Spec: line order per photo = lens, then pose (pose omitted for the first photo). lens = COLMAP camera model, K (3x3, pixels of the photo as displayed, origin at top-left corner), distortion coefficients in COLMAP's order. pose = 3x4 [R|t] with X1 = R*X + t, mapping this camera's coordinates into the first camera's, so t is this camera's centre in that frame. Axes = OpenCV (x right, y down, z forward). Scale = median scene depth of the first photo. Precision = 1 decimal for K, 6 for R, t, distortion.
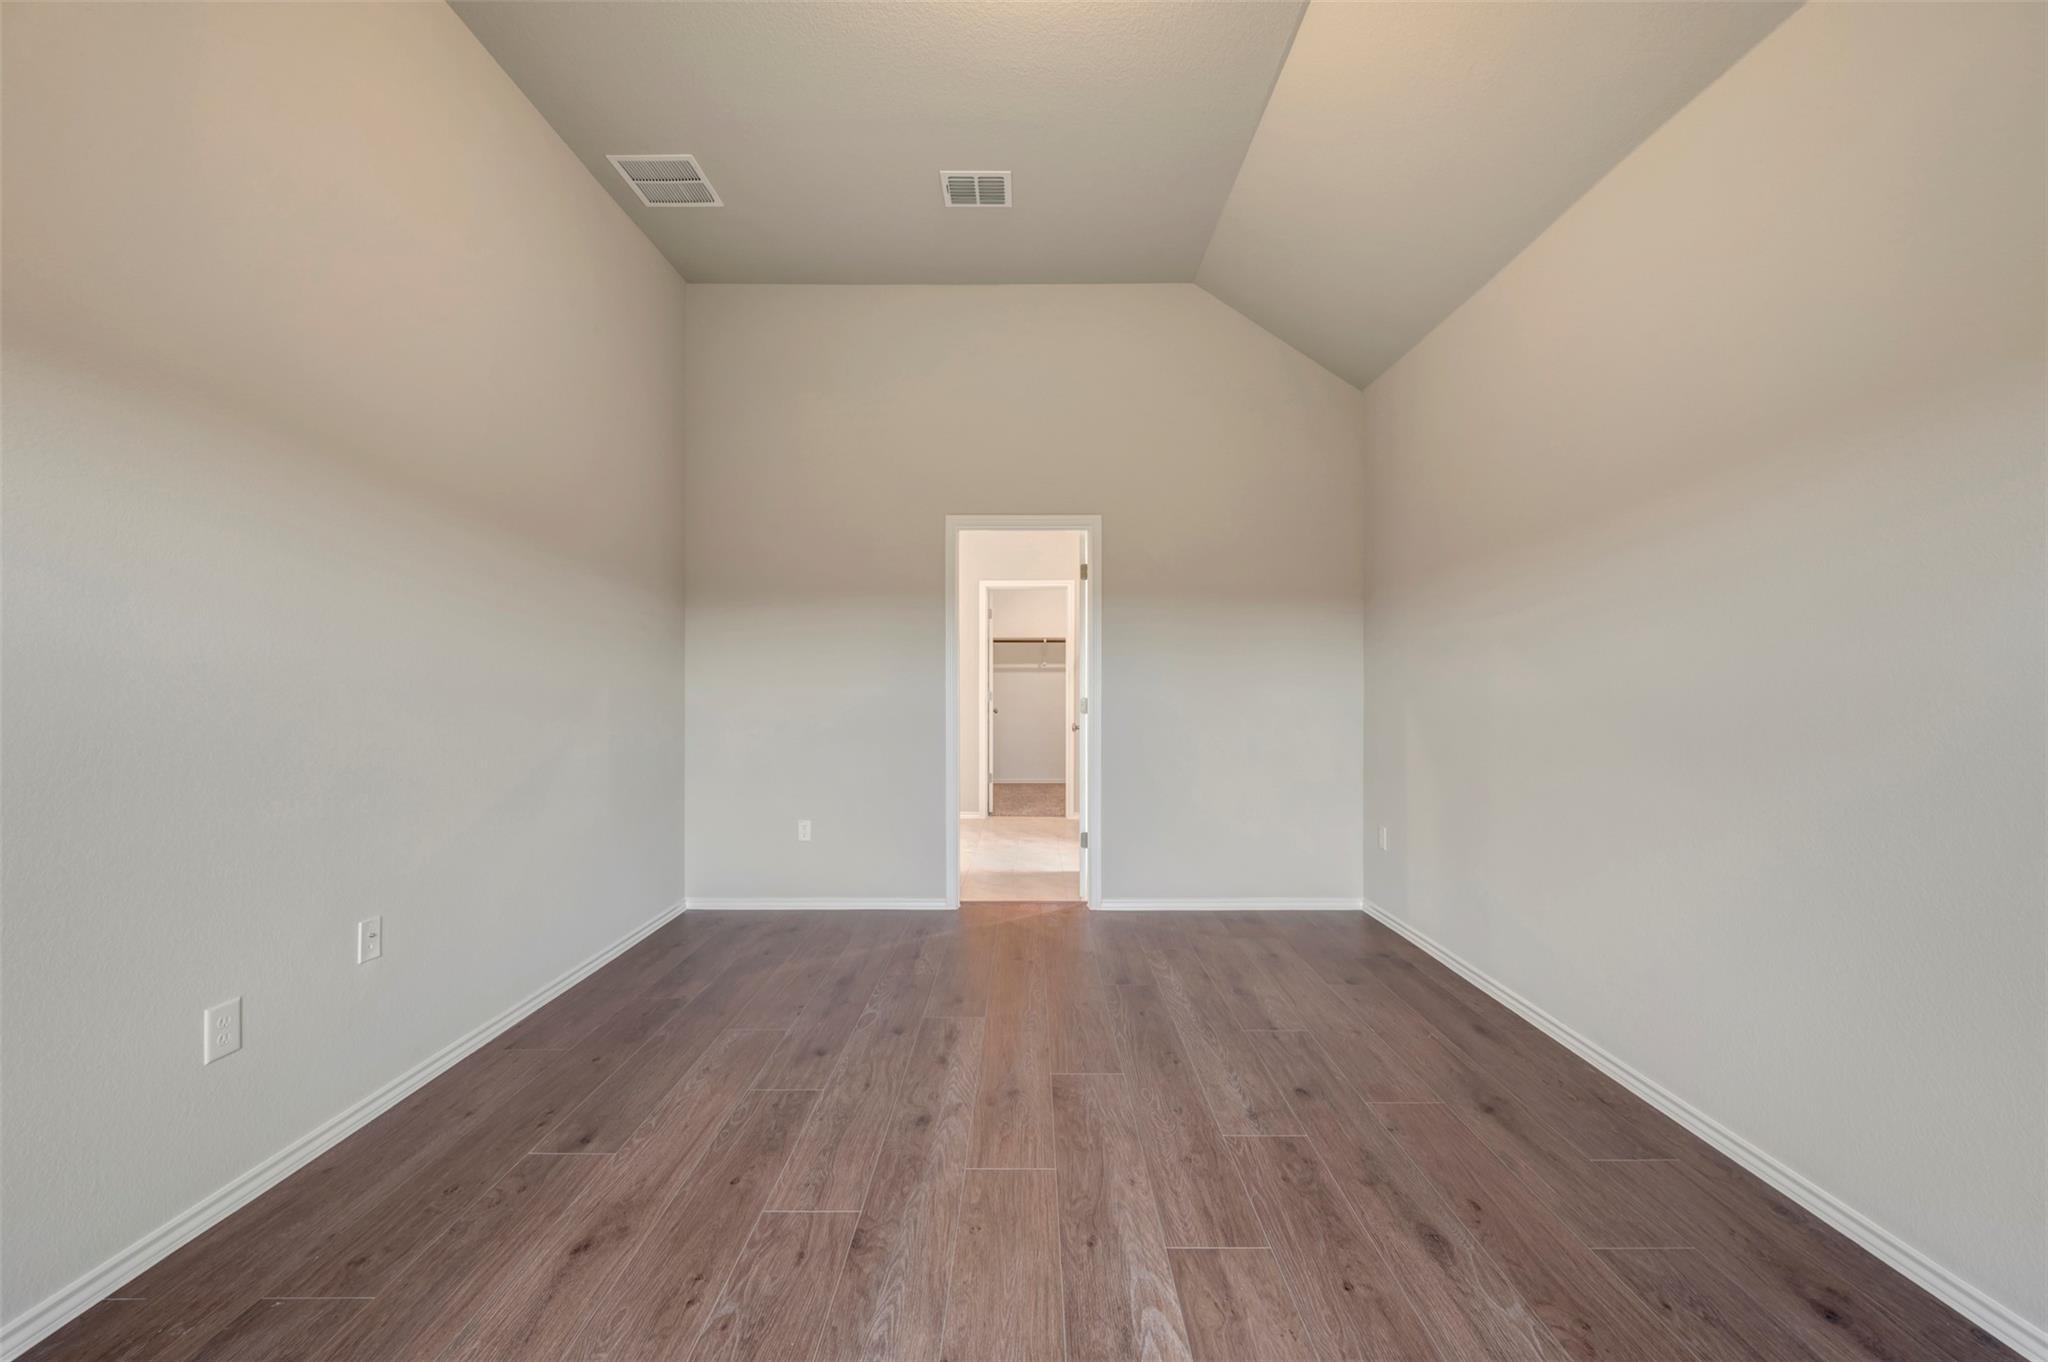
lens RADIAL K [[782.2, 0, 1024.0], [0, 782.2, 681.0], [0, 0, 1]] dist [-0.001770, 0.000047]
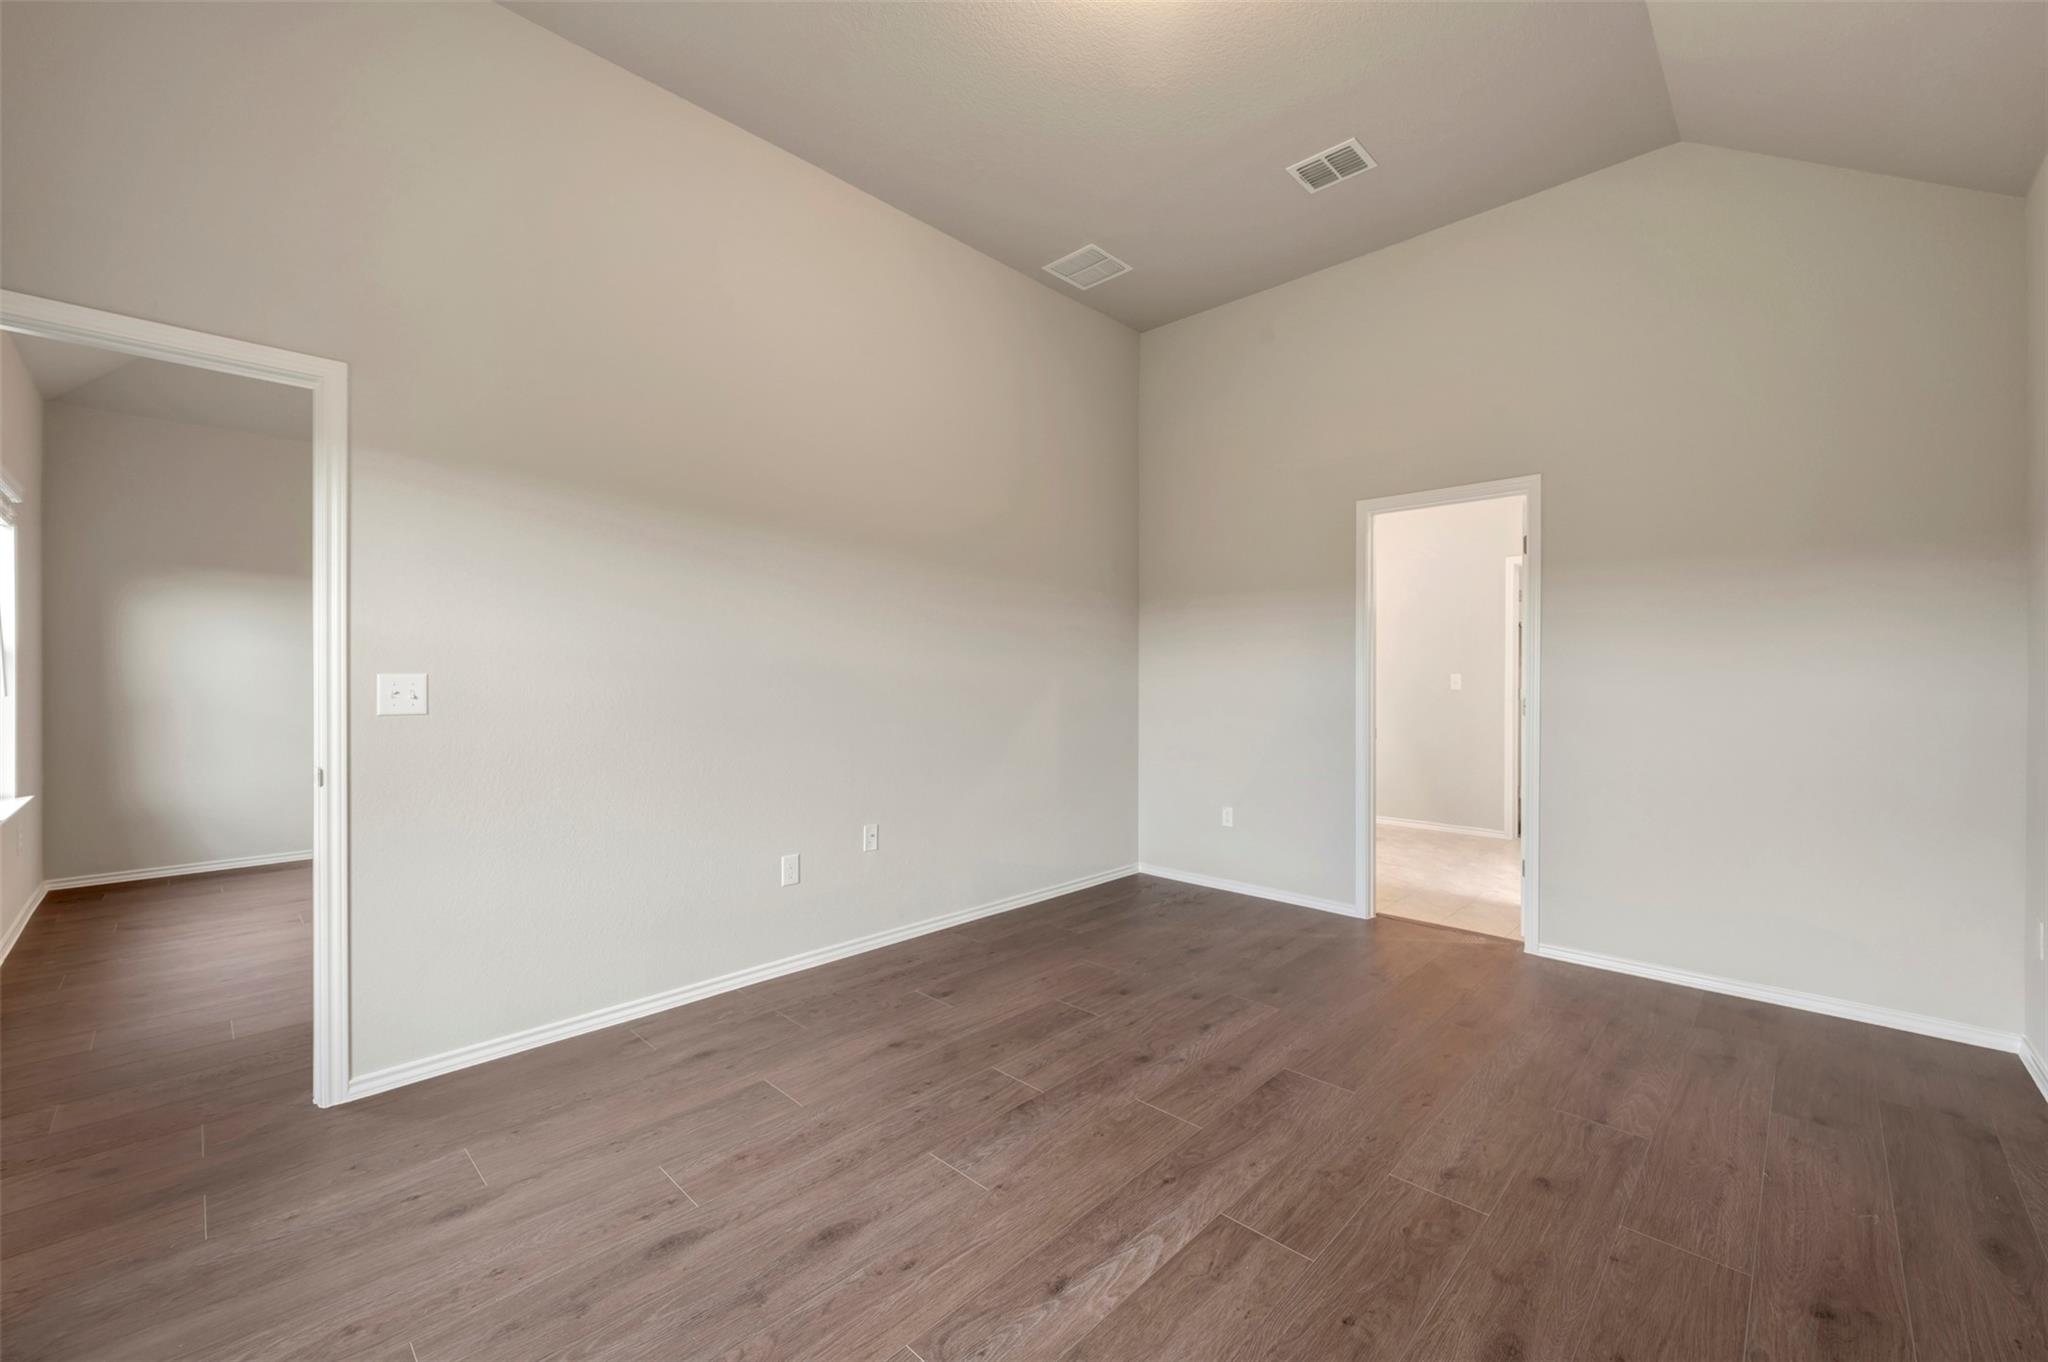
lens RADIAL K [[818.3, 0, 1024.8], [0, 818.3, 673.5], [0, 0, 1]] dist [-0.000204, 0.000278]
pose [[0.718211, -0.001950, -0.695823, 0.561073], [-0.000489, 0.999994, -0.003307, 0.001259], [0.695826, 0.002716, 0.718206, 0.016233]]
